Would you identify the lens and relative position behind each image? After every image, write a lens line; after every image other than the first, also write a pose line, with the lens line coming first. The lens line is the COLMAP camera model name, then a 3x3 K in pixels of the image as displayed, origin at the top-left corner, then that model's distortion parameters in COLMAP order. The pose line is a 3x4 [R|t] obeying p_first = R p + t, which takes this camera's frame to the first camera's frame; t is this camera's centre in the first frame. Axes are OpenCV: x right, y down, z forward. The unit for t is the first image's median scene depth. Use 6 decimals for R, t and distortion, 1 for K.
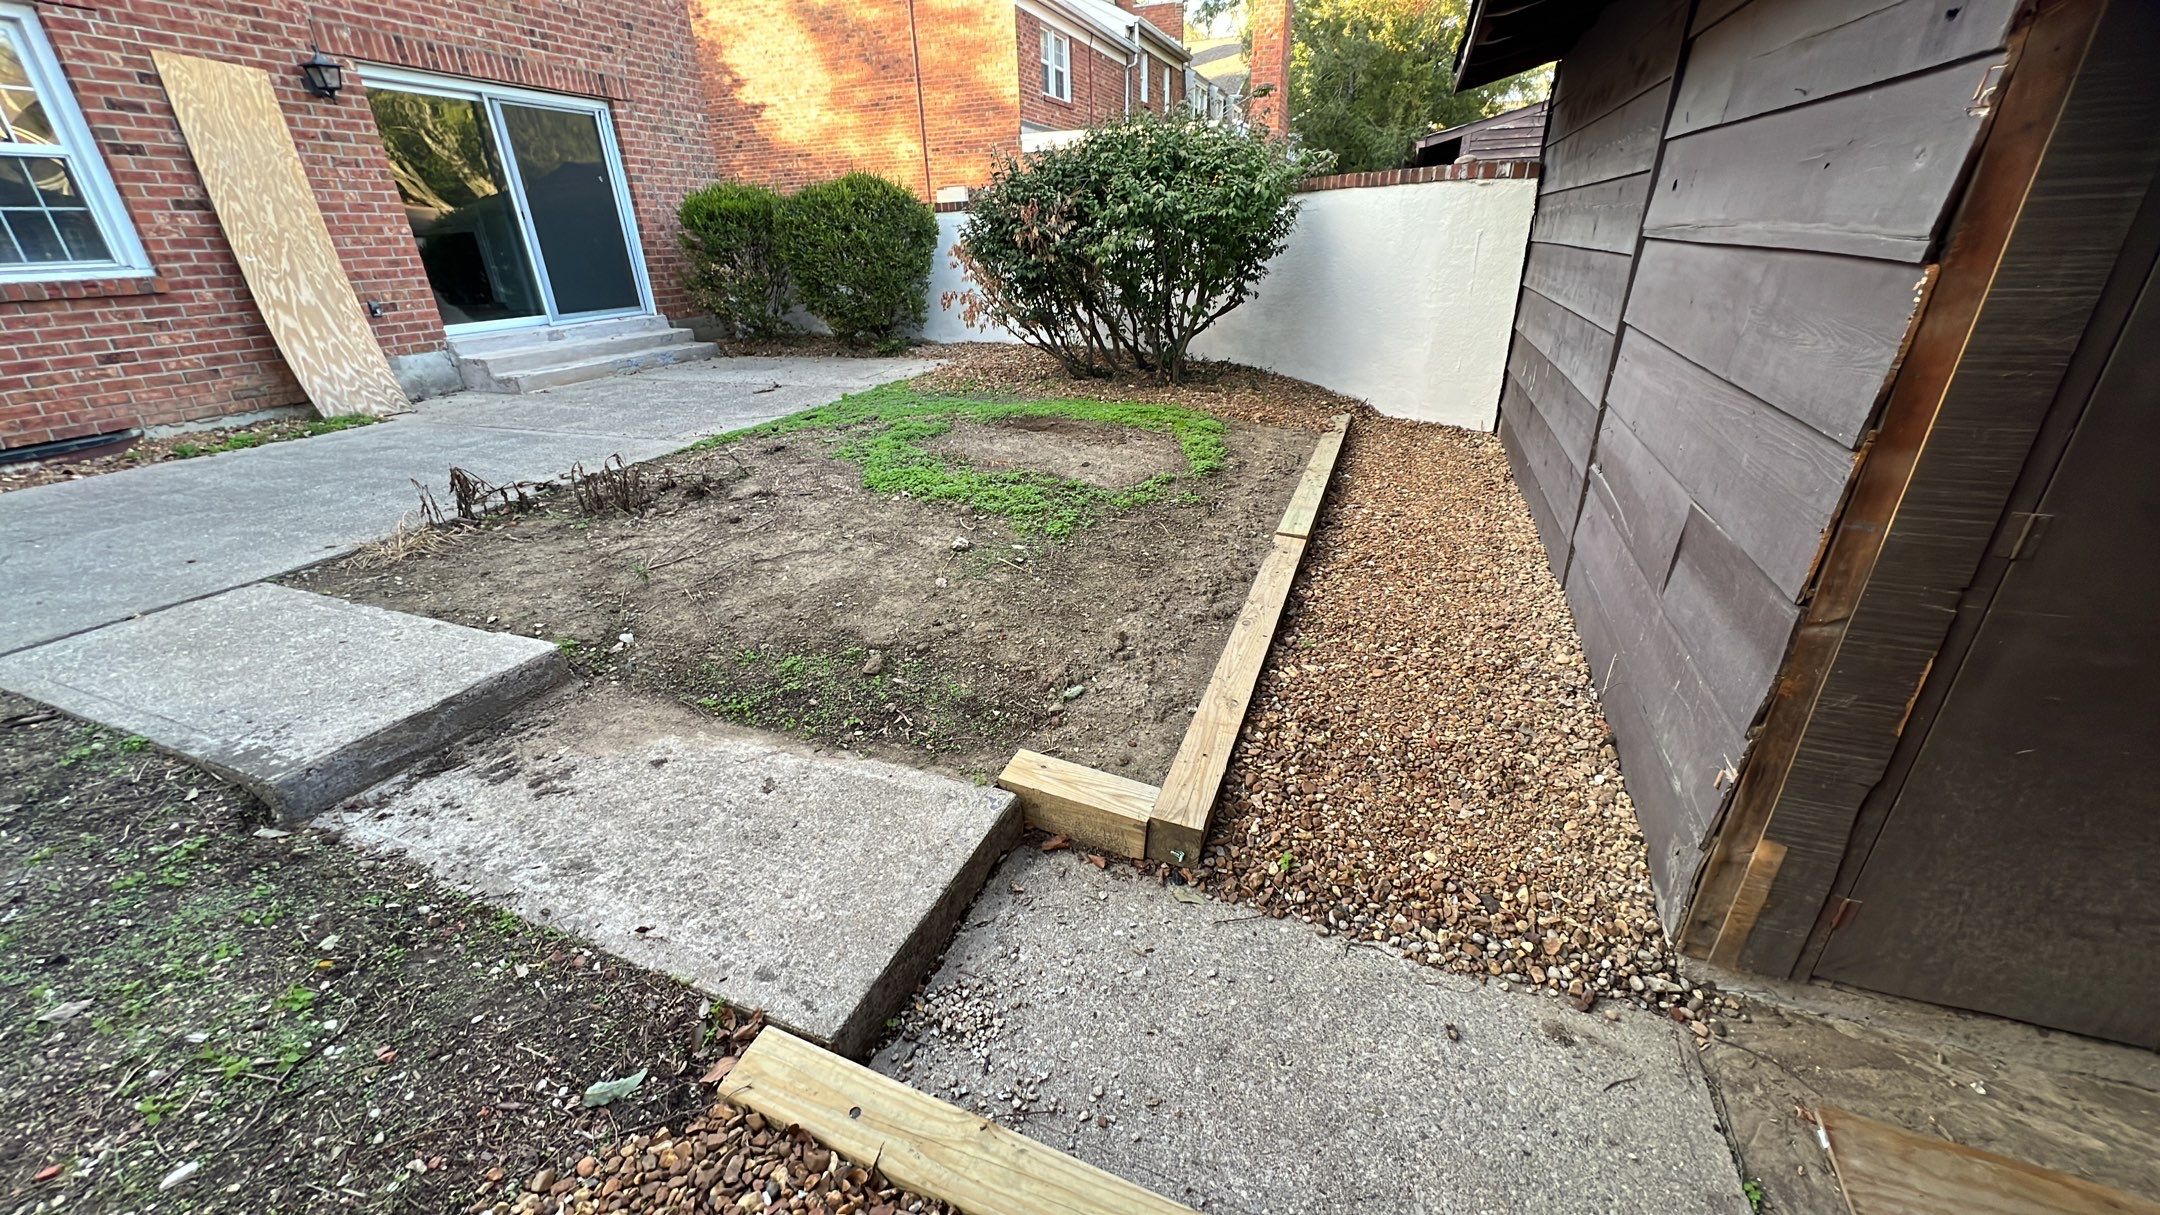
lens RADIAL K [[820.6, 0, 1082.0], [0, 820.6, 610.1], [0, 0, 1]] dist [-0.000934, -0.000509]
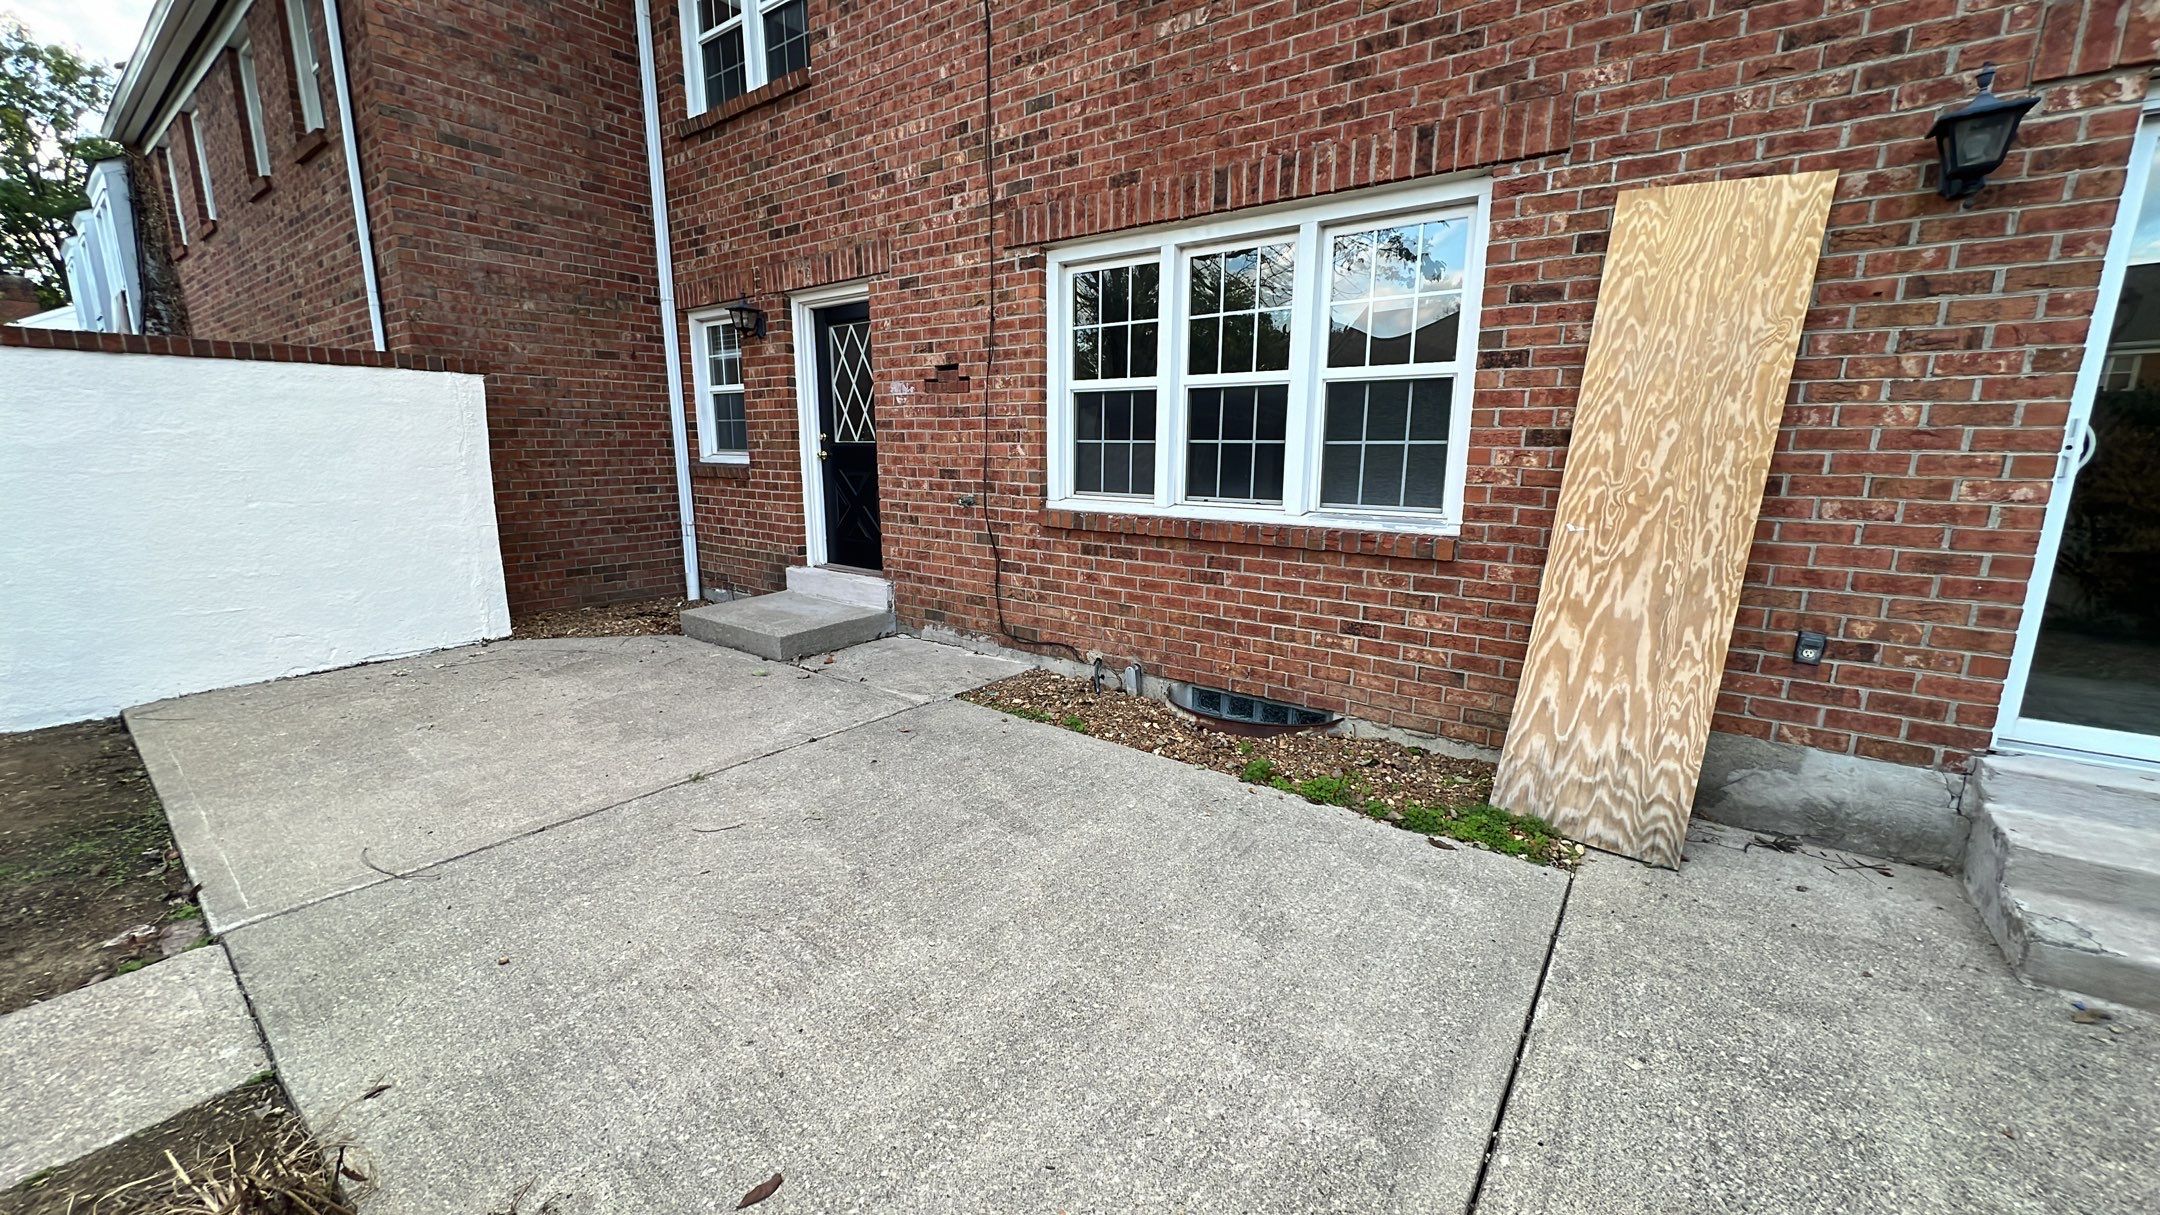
lens RADIAL K [[822.3, 0, 1083.3], [0, 822.3, 610.5], [0, 0, 1]] dist [-0.000900, -0.000520]
pose [[-0.294026, 0.221632, -0.929746, -0.373797], [-0.394124, 0.858080, 0.329188, -0.421454], [0.870756, 0.463225, -0.164948, 0.805568]]
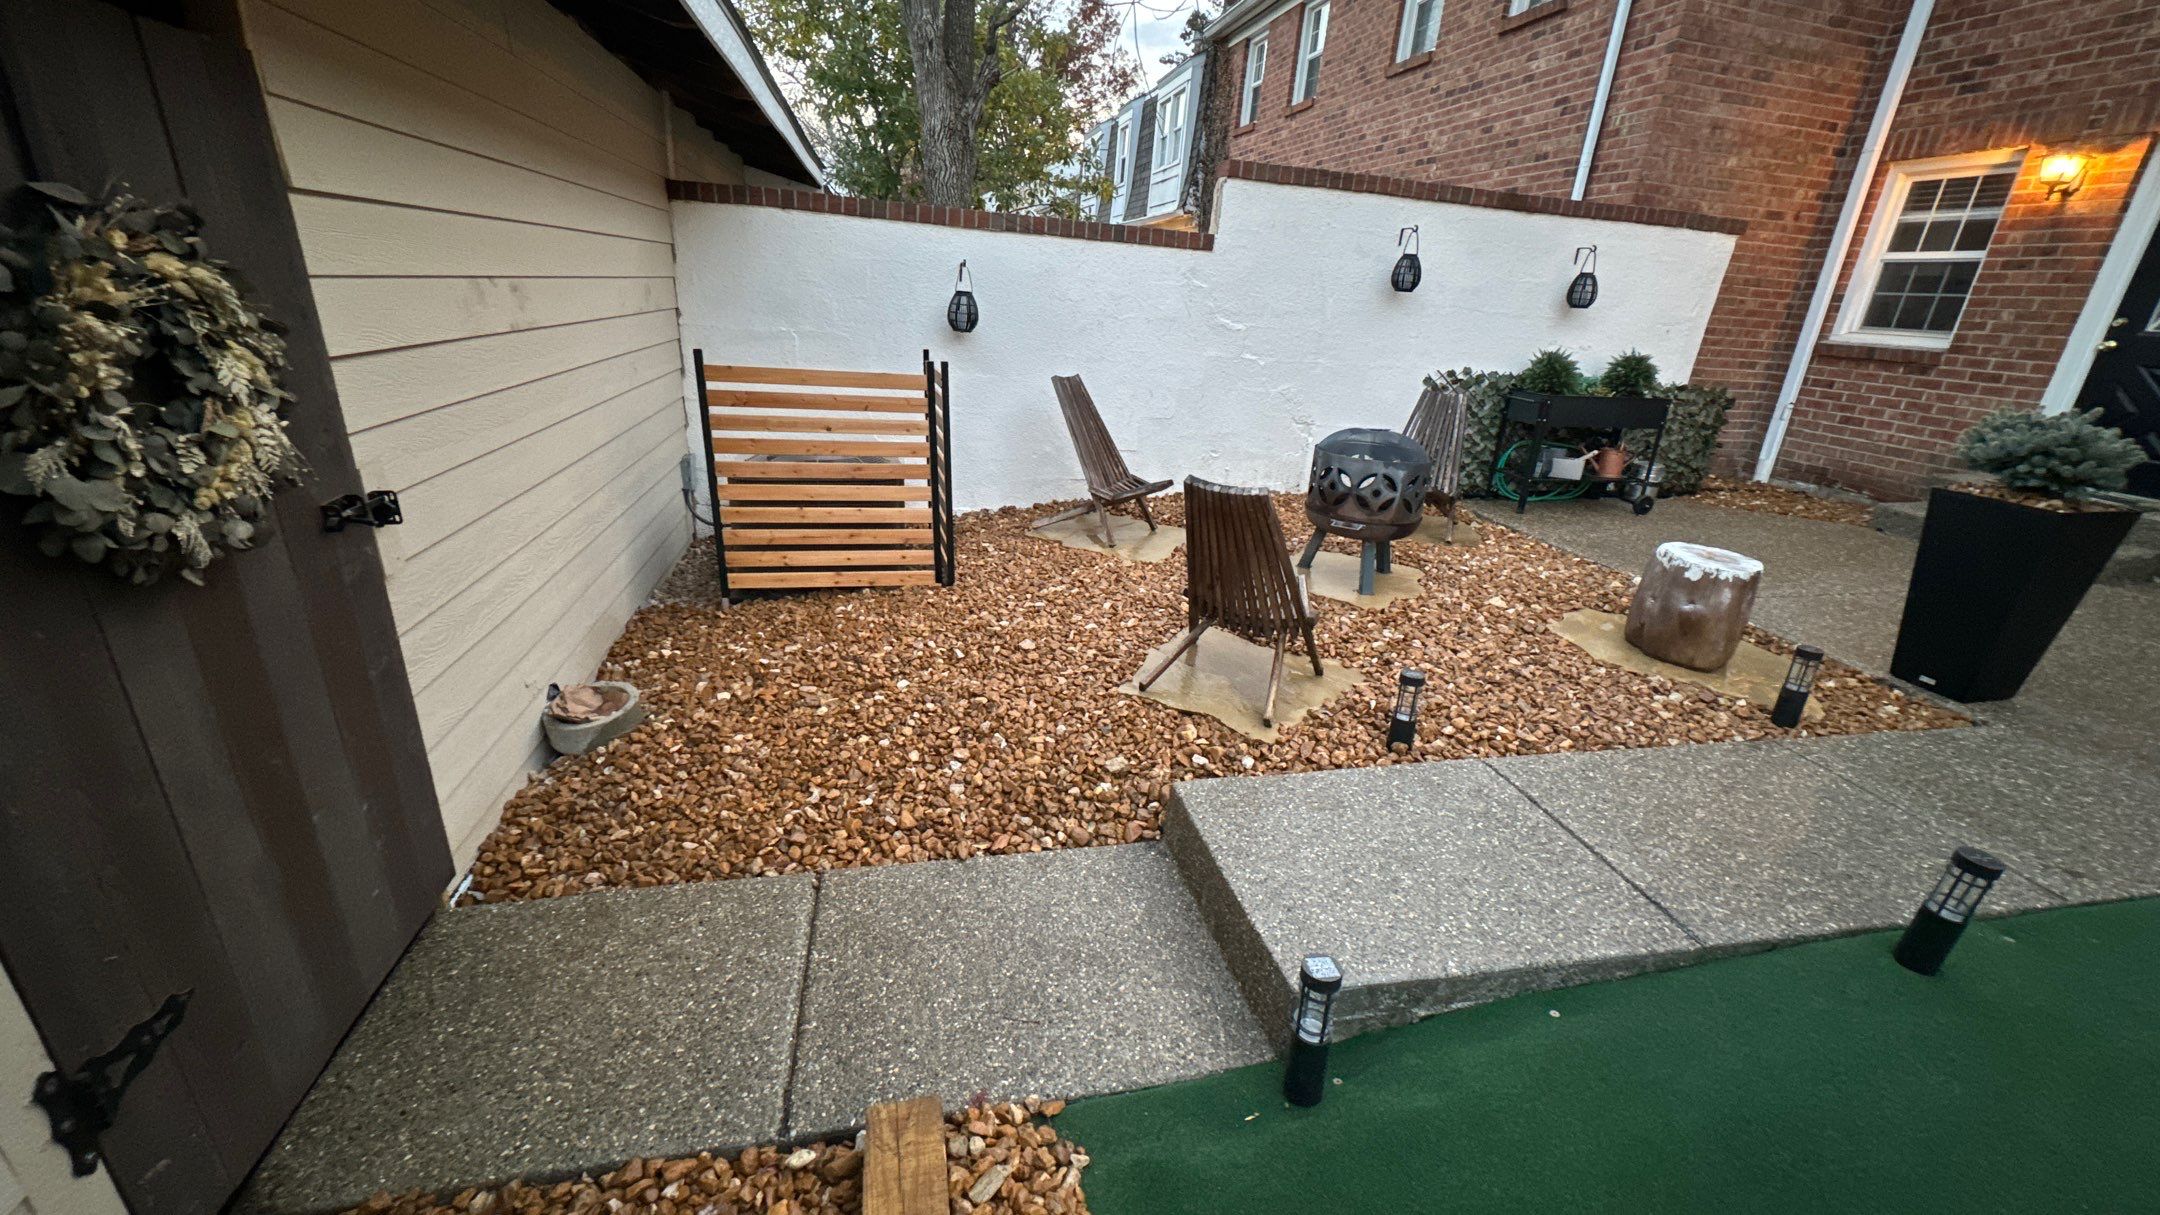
lens RADIAL K [[857.1, 0, 1083.8], [0, 857.1, 605.6], [0, 0, 1]] dist [0.000711, -0.000279]
pose [[-0.846208, 0.158646, -0.508689, 0.110928], [-0.260333, 0.709869, 0.654455, -0.218749], [0.464929, 0.686234, -0.559396, 0.419989]]
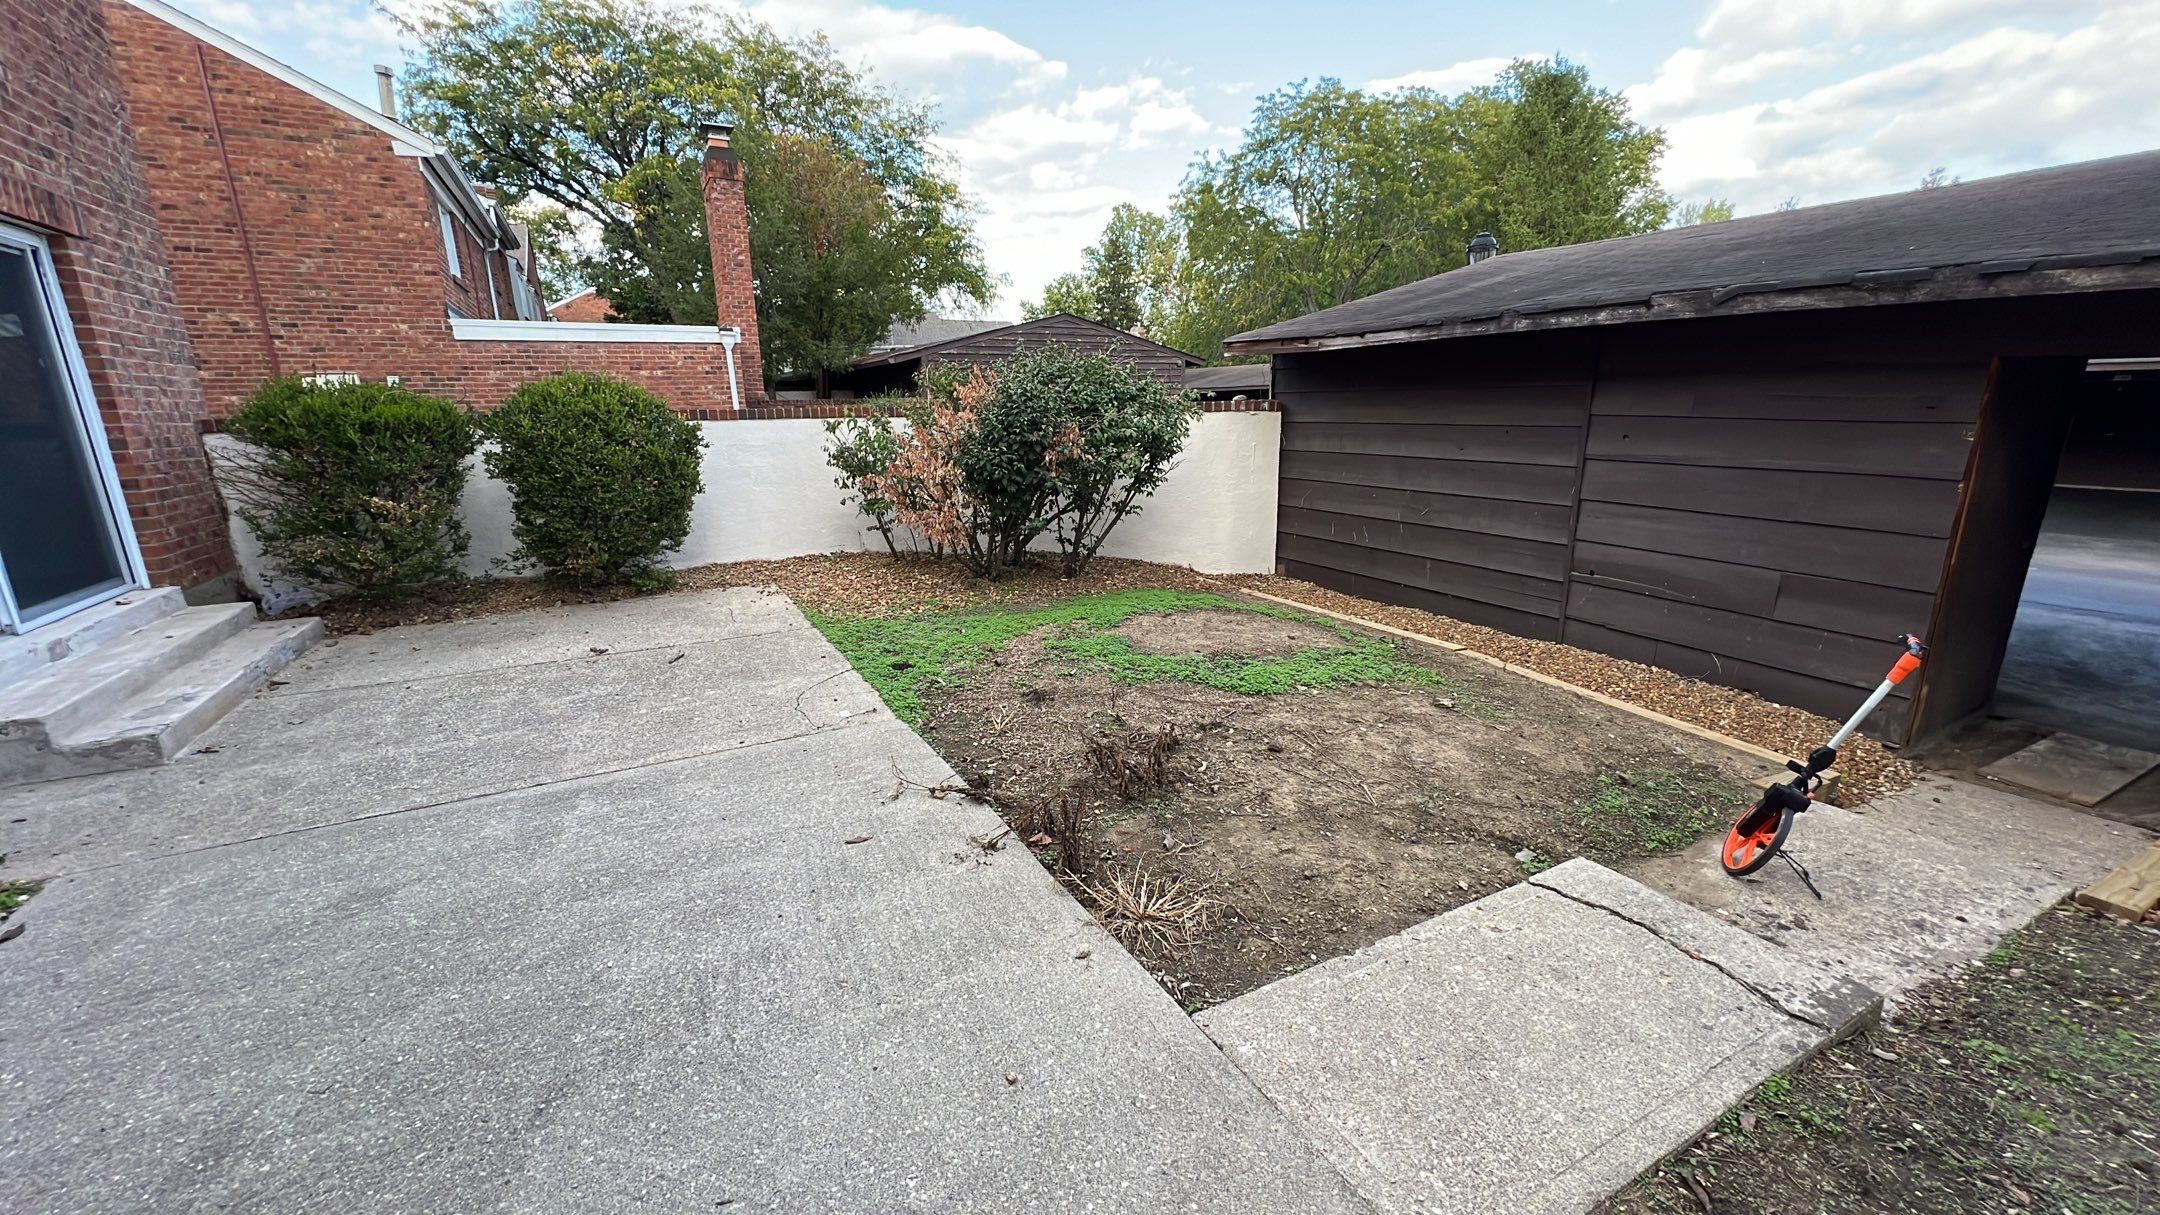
lens RADIAL K [[822.3, 0, 1083.3], [0, 822.3, 610.5], [0, 0, 1]] dist [-0.000900, -0.000520]
pose [[0.657009, -0.164781, 0.735654, -0.808028], [0.309543, 0.948733, -0.063942, -0.175440], [-0.687403, 0.269727, 0.674333, 0.293414]]
